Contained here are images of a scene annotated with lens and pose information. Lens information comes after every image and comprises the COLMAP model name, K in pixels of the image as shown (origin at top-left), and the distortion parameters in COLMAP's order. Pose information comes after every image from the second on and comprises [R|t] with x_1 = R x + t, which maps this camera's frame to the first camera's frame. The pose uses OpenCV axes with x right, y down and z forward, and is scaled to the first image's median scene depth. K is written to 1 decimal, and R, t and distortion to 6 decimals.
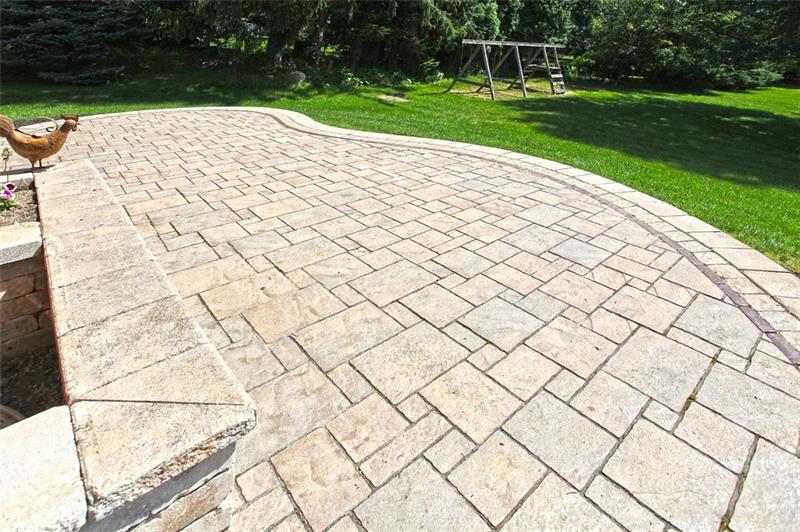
lens RADIAL K [[413.9, 0, 400.0], [0, 413.9, 266.0], [0, 0, 1]] dist [-0.064449, 0.021643]
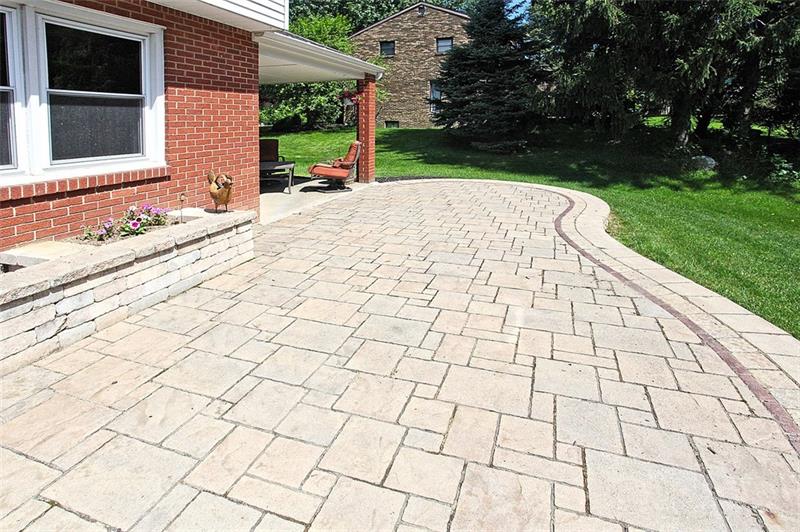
lens RADIAL K [[413.9, 0, 400.0], [0, 413.9, 266.0], [0, 0, 1]] dist [-0.064449, 0.021643]
pose [[0.505296, 0.264567, -0.821389, 0.369336], [-0.396012, 0.916790, 0.051679, -0.273631], [0.766714, 0.299167, 0.568022, 0.521140]]
